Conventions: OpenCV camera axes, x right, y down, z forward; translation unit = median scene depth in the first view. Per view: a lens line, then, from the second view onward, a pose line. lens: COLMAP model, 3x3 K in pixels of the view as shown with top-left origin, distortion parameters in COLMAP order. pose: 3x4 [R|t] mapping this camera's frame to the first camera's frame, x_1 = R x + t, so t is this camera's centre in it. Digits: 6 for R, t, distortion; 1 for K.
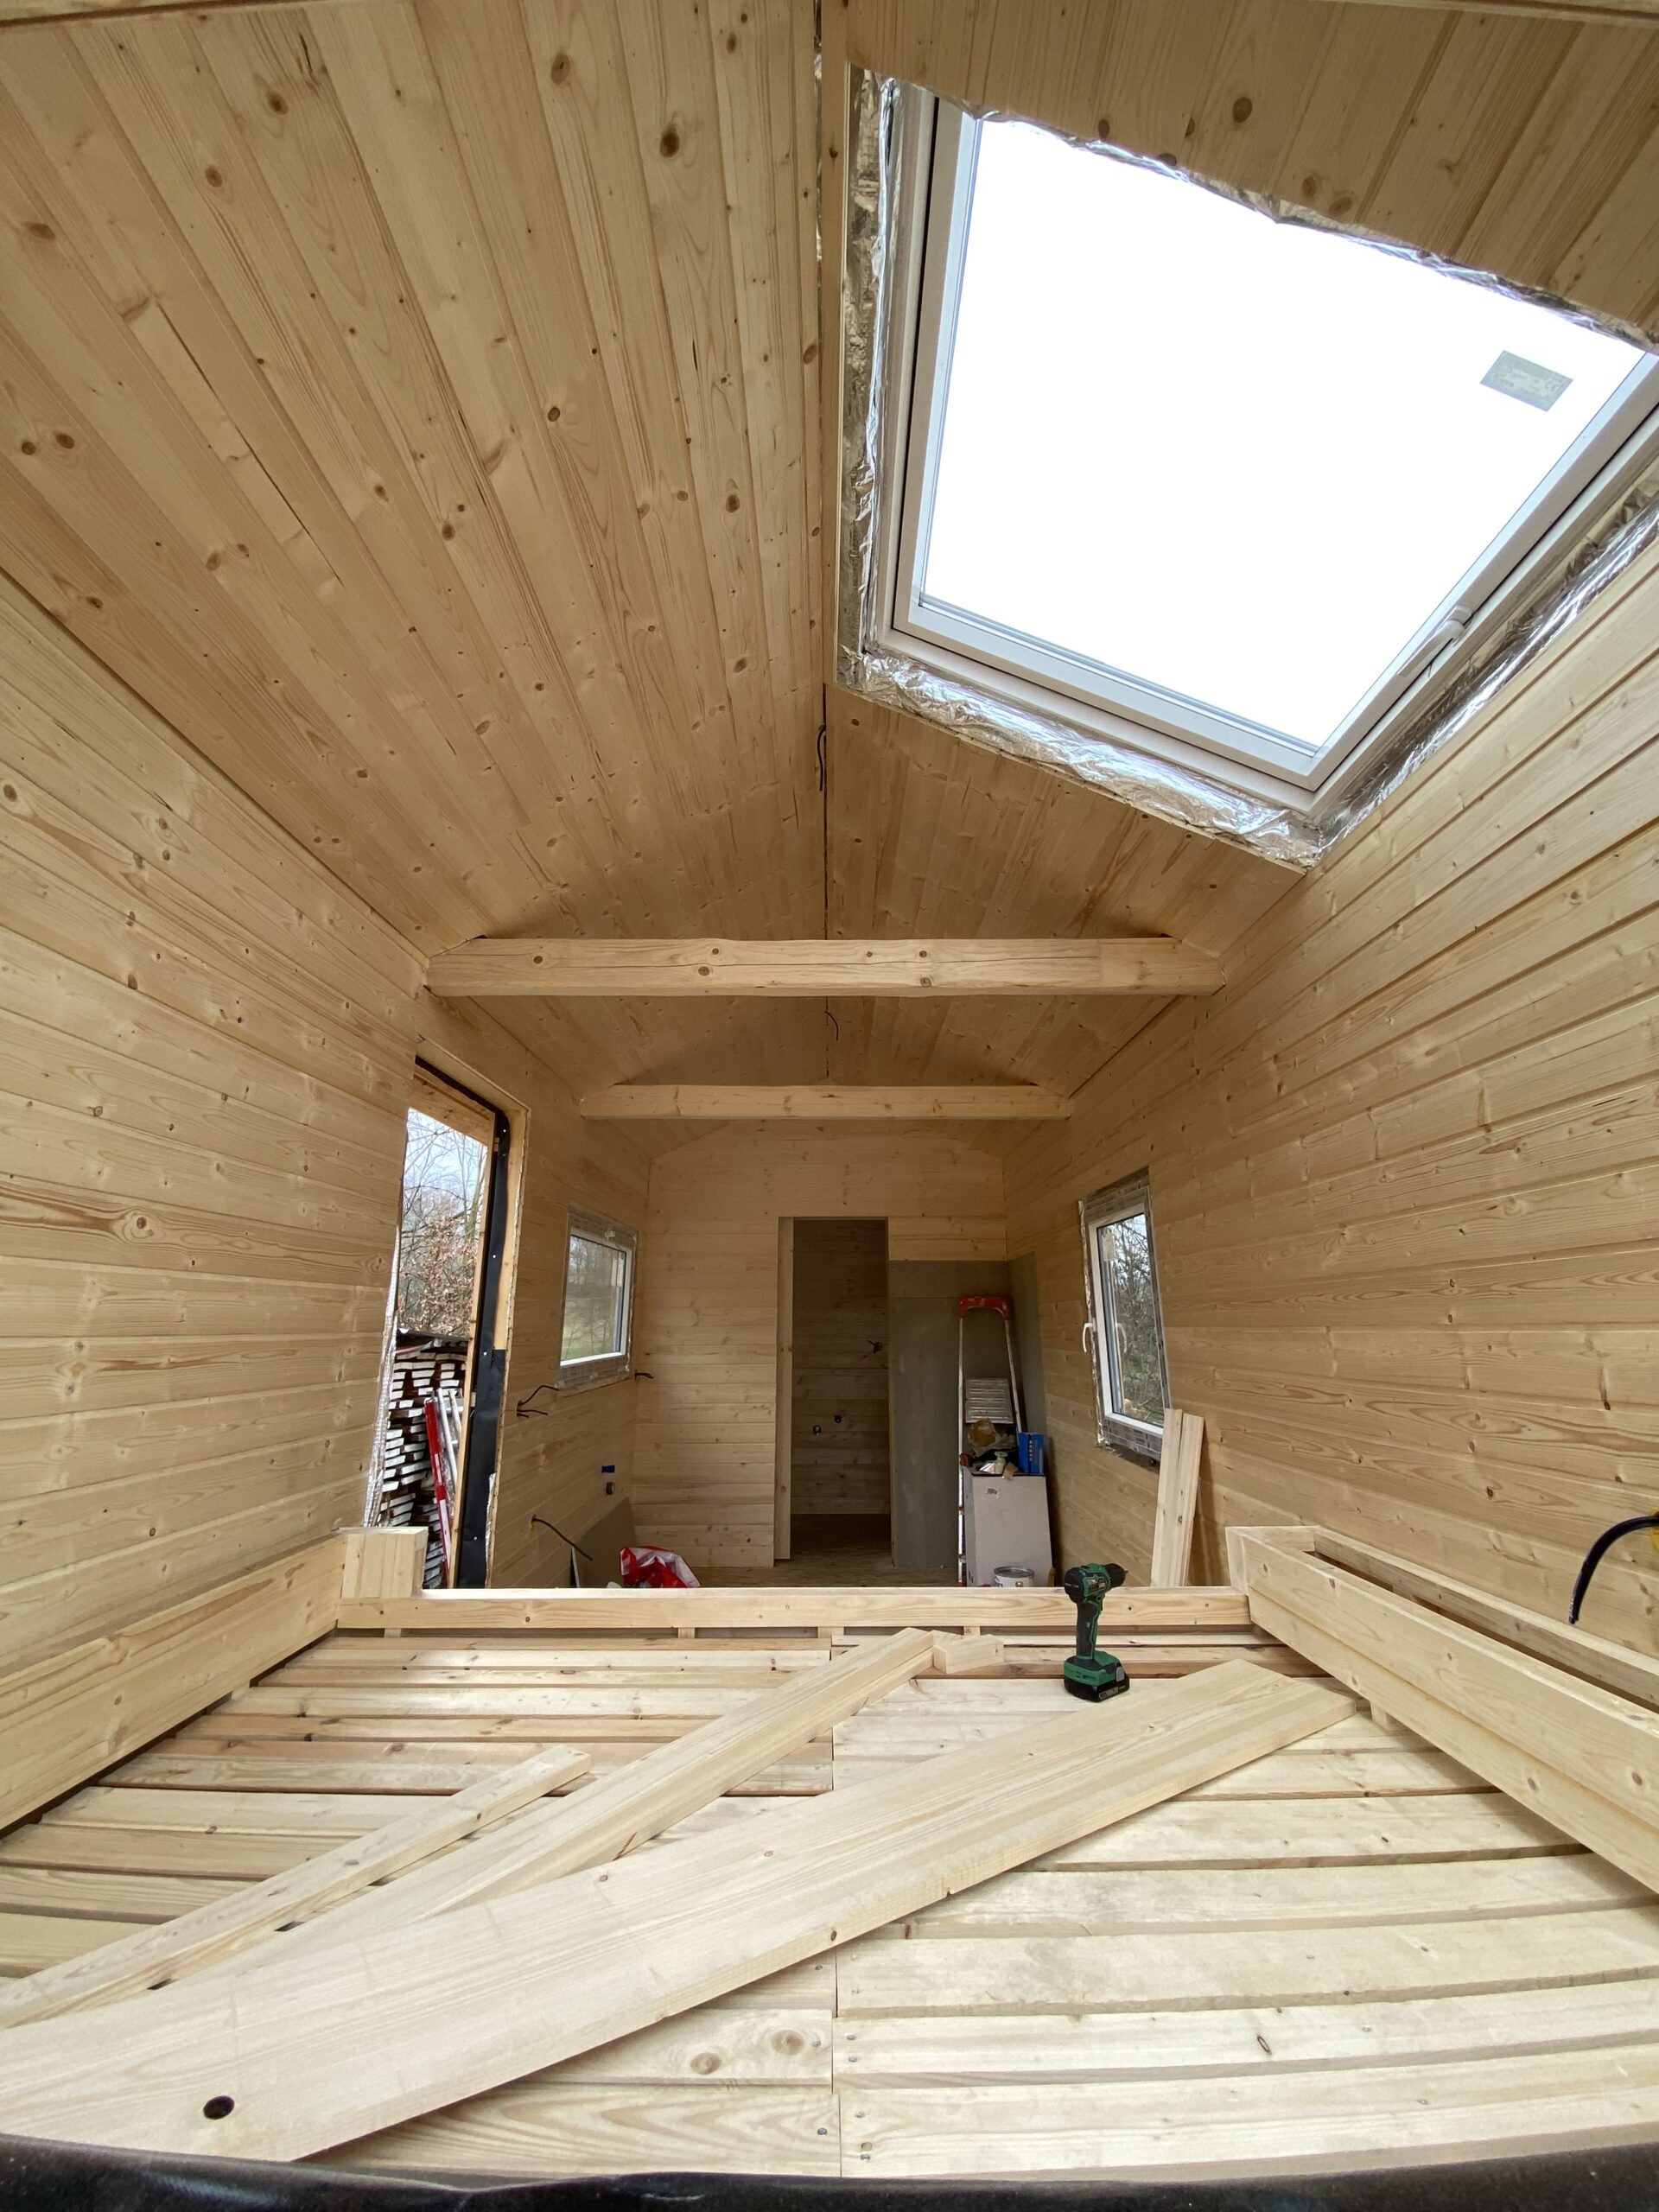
lens RADIAL K [[887.2, 0, 839.3], [0, 887.2, 1097.8], [0, 0, 1]] dist [0.001884, -0.000077]
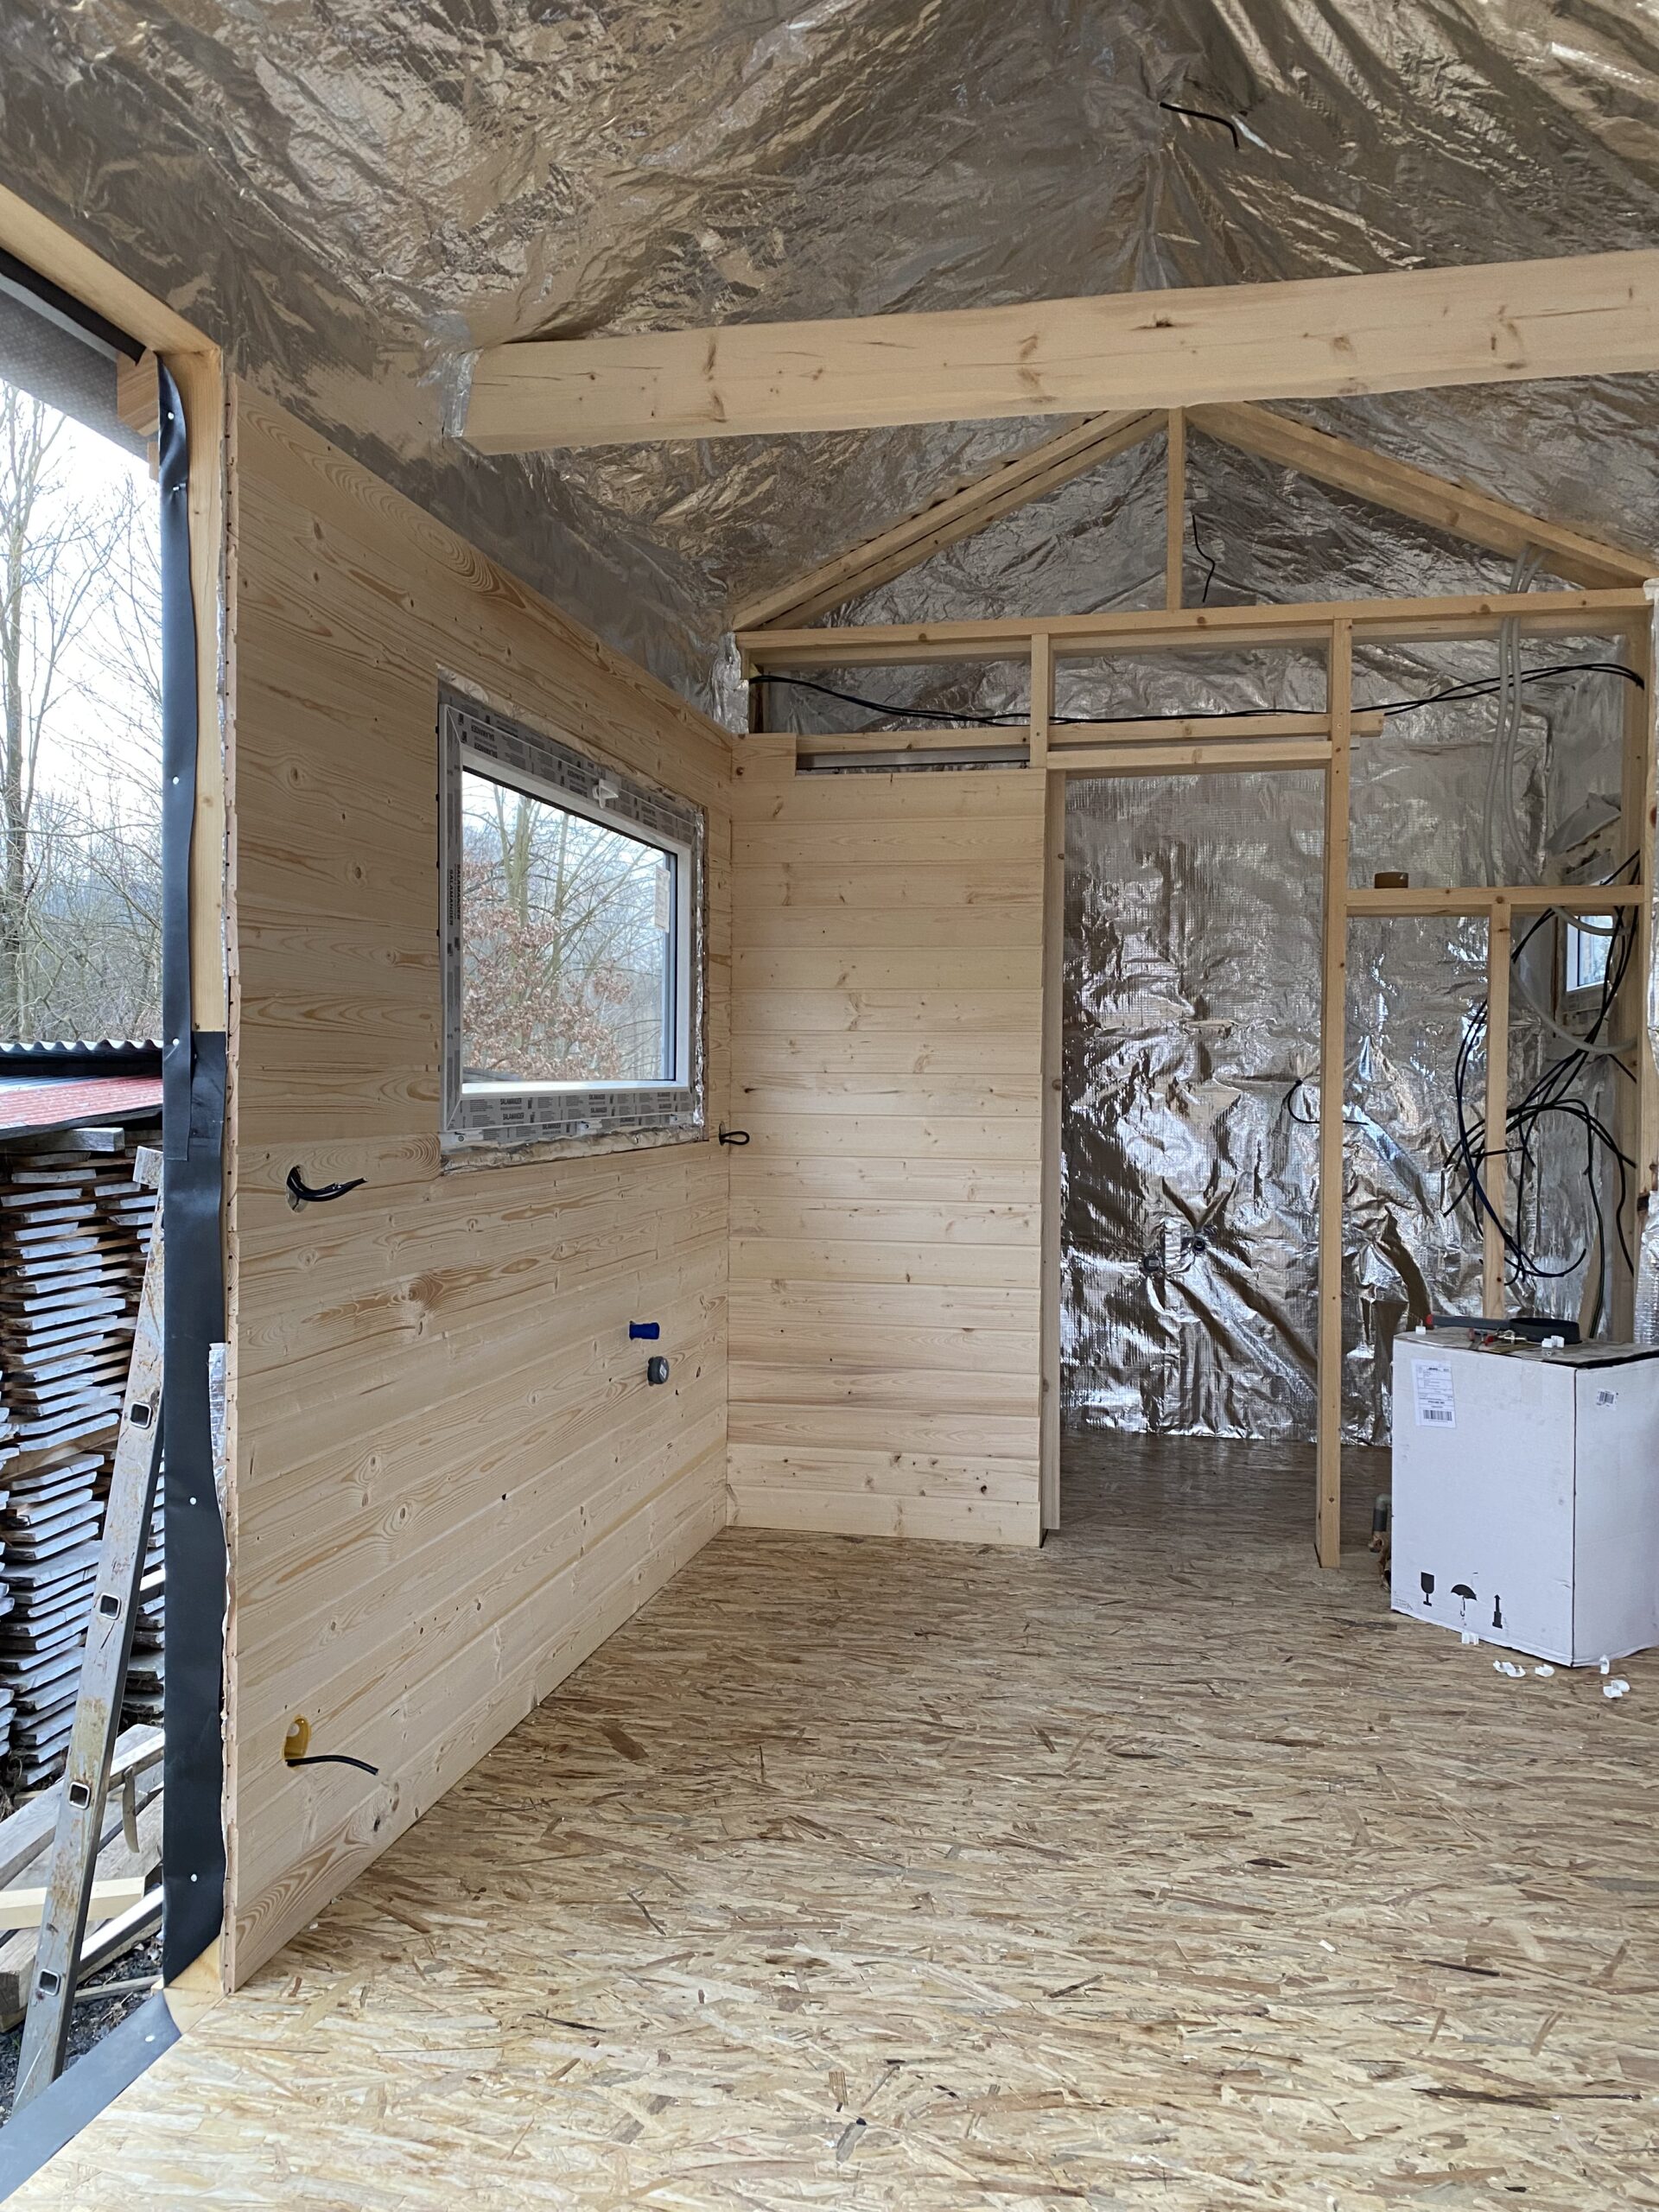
lens RADIAL K [[1656.6, 0, 824.4], [0, 1656.6, 1071.4], [0, 0, 1]] dist [0.115781, -0.270048]
pose [[0.972810, 0.020442, -0.230701, 0.015820], [0.037214, 0.969358, 0.242815, 0.093163], [0.228595, -0.244799, 0.942241, 0.266461]]
